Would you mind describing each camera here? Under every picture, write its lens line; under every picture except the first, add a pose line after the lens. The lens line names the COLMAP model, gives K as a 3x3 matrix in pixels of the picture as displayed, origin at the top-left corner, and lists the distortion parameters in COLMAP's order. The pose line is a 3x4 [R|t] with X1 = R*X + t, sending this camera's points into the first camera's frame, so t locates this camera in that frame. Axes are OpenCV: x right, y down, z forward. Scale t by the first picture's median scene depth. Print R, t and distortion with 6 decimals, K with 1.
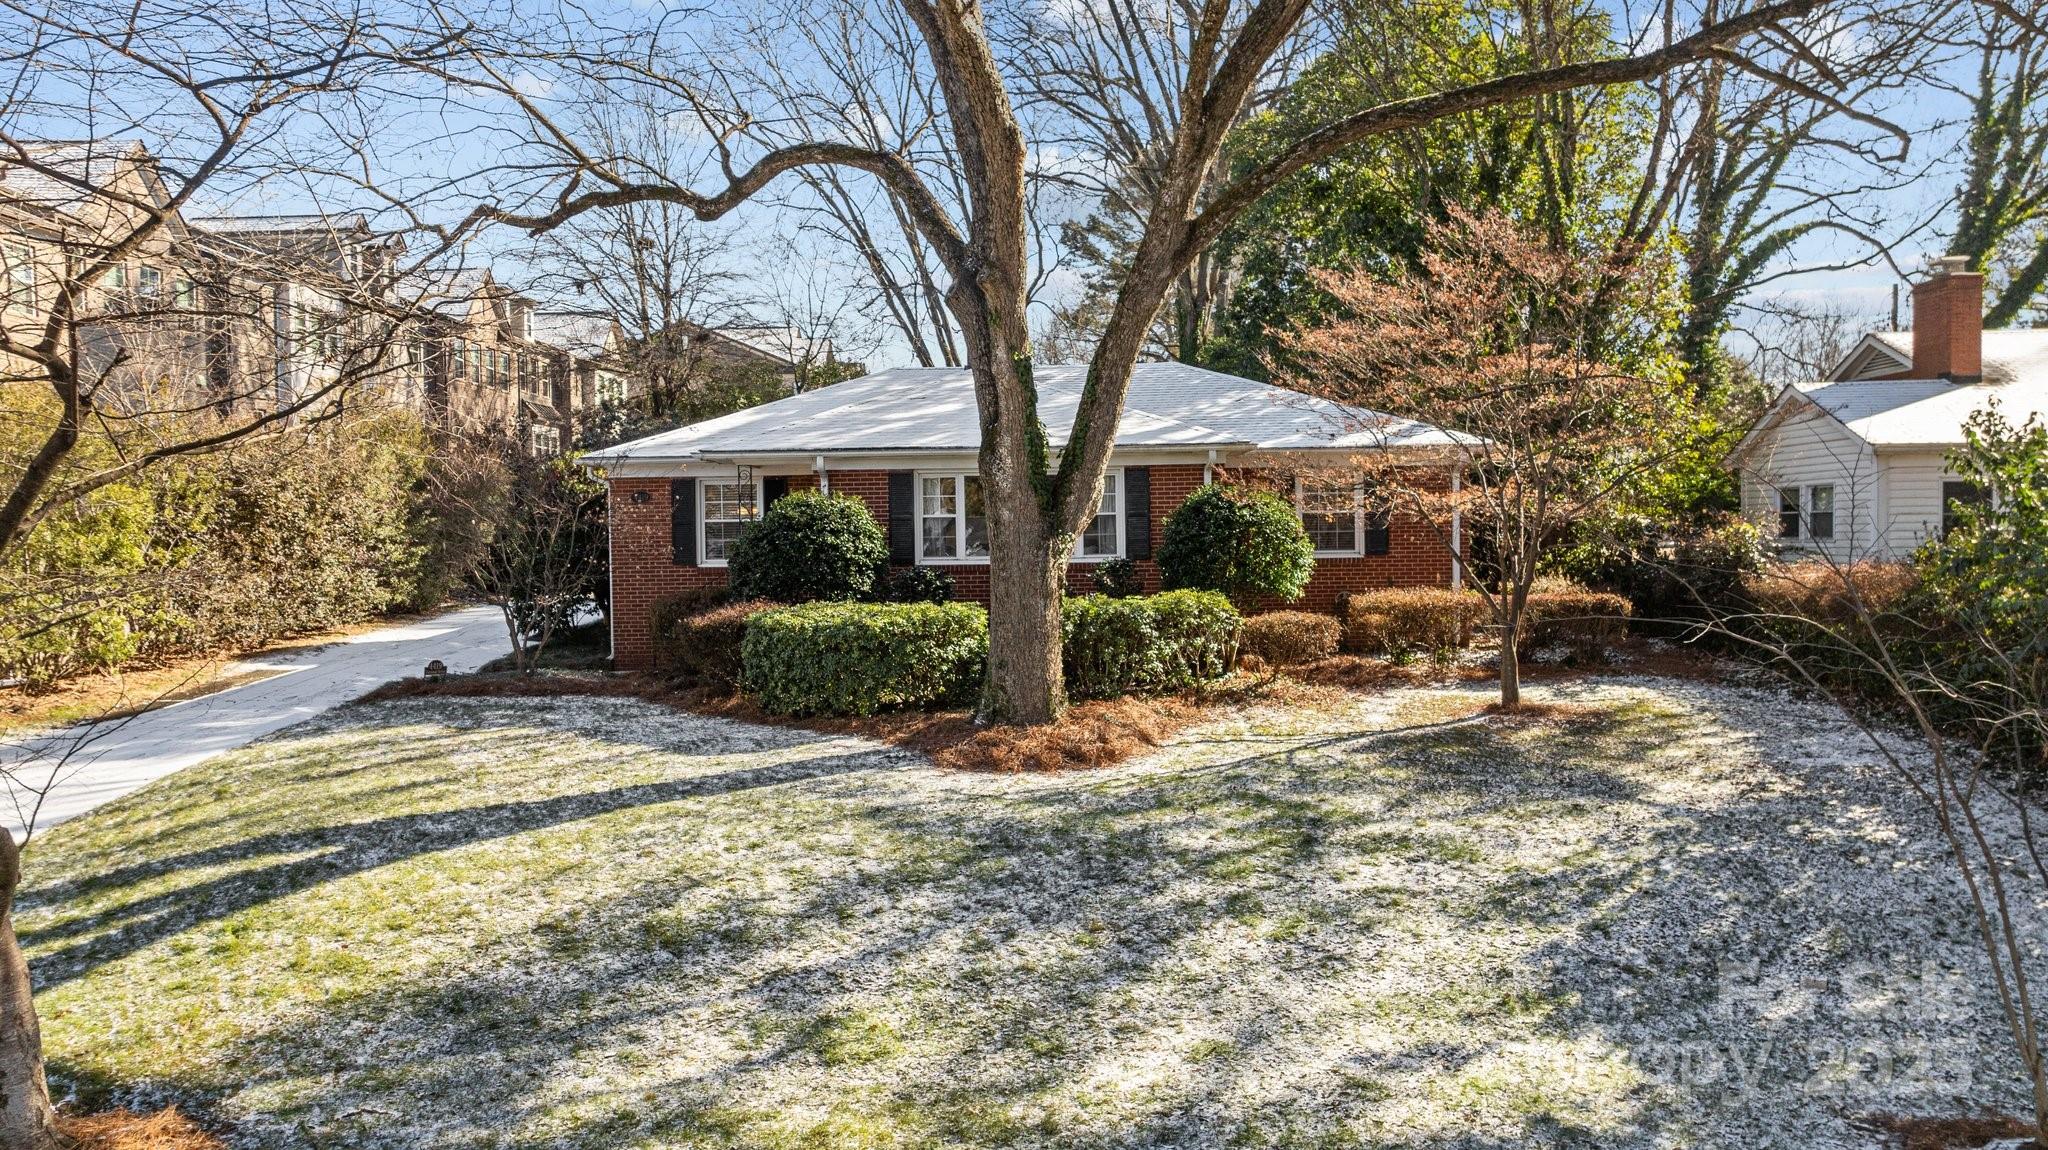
lens RADIAL K [[1500.9, 0, 1024.0], [0, 1500.9, 575.0], [0, 0, 1]] dist [0.003570, -0.047760]
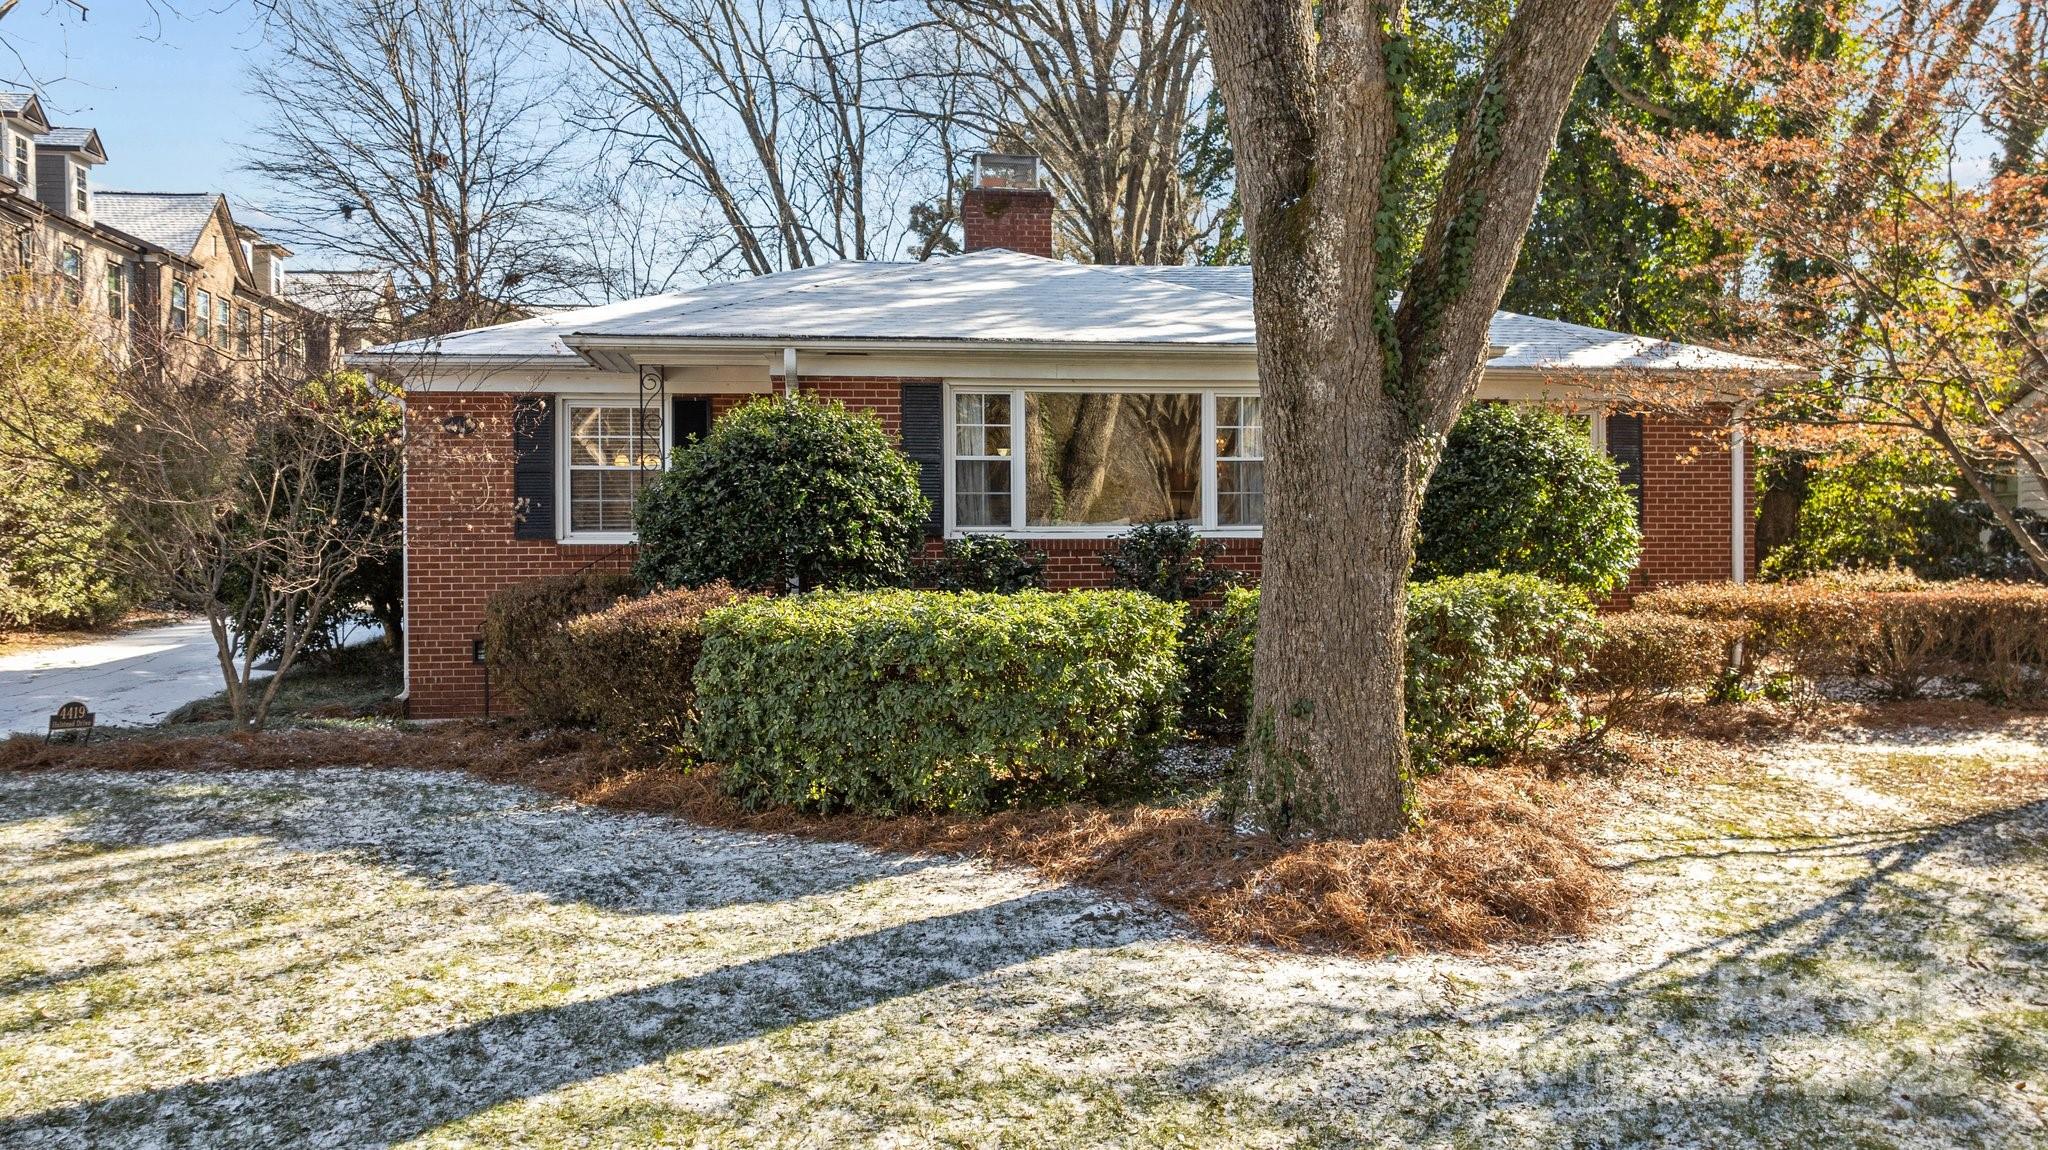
lens RADIAL K [[1500.9, 0, 1024.0], [0, 1500.9, 575.0], [0, 0, 1]] dist [0.003570, -0.047760]
pose [[0.989613, 0.006690, 0.143600, -0.131370], [-0.003202, 0.999695, -0.024507, 0.023149], [-0.143721, 0.023792, 0.989332, 0.420569]]
